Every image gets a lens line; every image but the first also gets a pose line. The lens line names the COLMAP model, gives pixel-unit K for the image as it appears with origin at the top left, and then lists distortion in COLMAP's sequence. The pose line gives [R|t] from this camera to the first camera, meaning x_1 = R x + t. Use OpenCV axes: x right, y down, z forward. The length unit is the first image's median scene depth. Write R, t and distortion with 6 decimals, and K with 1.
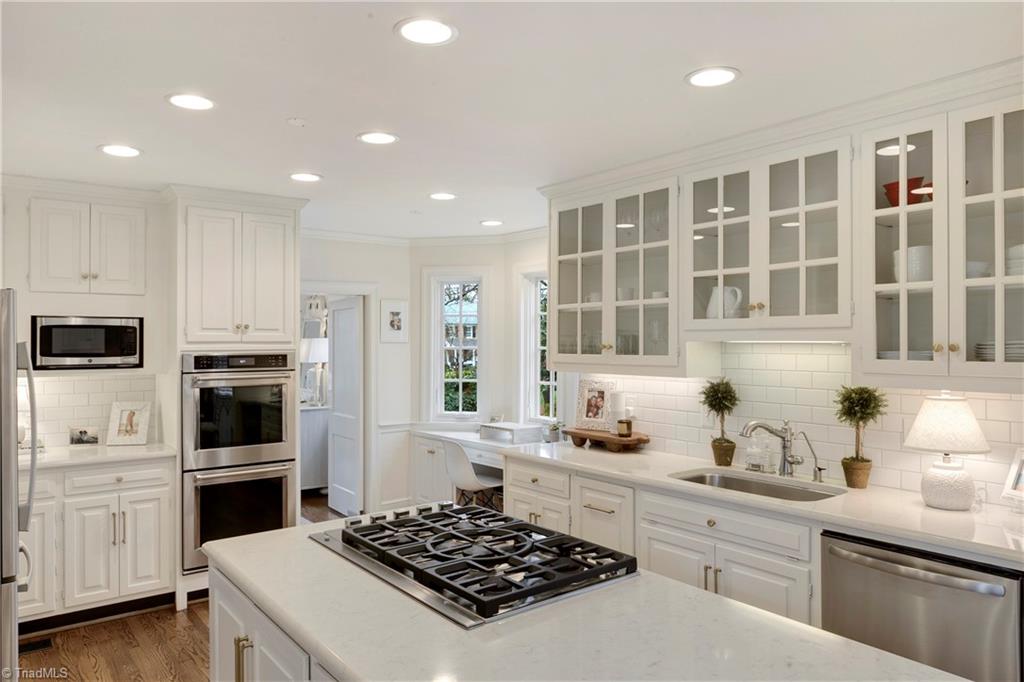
lens RADIAL K [[696.2, 0, 501.6], [0, 696.2, 337.0], [0, 0, 1]] dist [-0.022396, 0.011115]
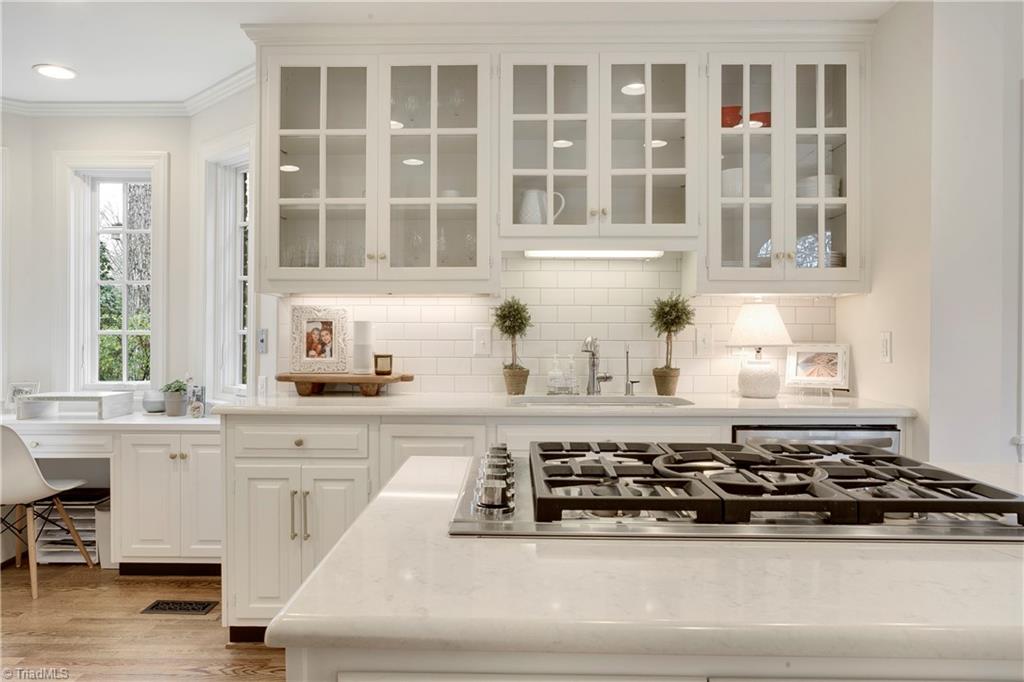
lens RADIAL K [[696.2, 0, 510.8], [0, 696.2, 334.8], [0, 0, 1]] dist [-0.022396, 0.011115]
pose [[0.617352, -0.003002, 0.786681, -0.345077], [-0.007712, 0.999922, 0.009868, 0.087967], [-0.786649, -0.012159, 0.617280, 0.400492]]
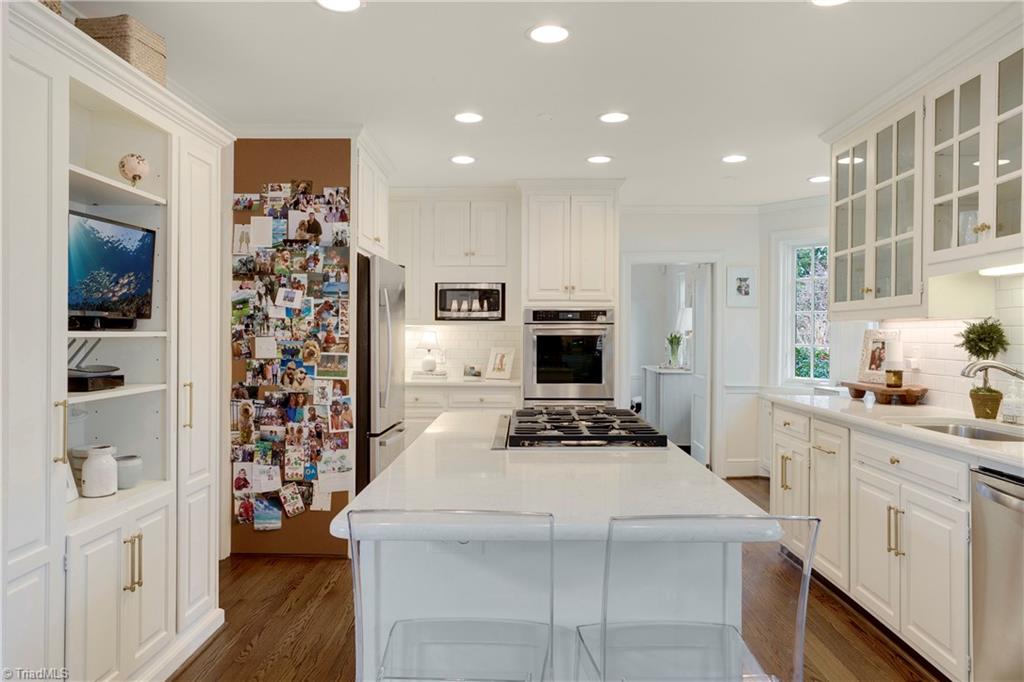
lens RADIAL K [[696.2, 0, 507.7], [0, 696.2, 335.7], [0, 0, 1]] dist [-0.022396, 0.011115]
pose [[0.778032, 0.006747, -0.628189, 0.352020], [-0.002781, 0.999970, 0.007295, 0.067977], [0.628219, -0.003928, 0.778027, -0.042873]]
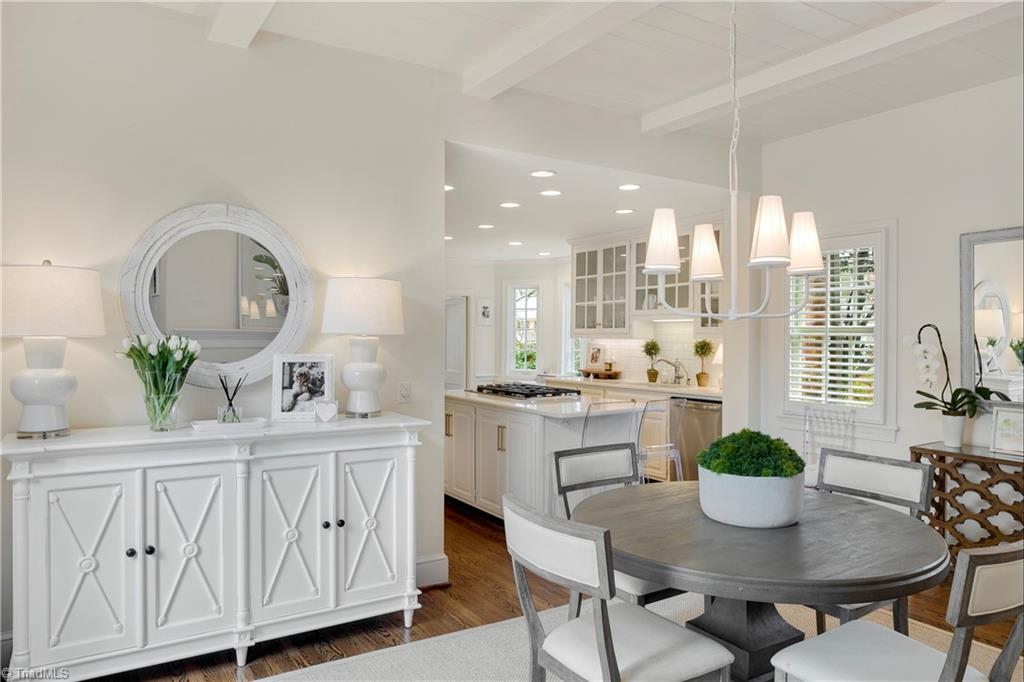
lens RADIAL K [[696.2, 0, 510.4], [0, 696.2, 342.5], [0, 0, 1]] dist [-0.022396, 0.011115]
pose [[0.995982, 0.006035, -0.089350, 0.077412], [-0.004747, 0.999882, 0.014622, 0.036504], [0.089427, -0.014139, 0.995893, -0.936901]]
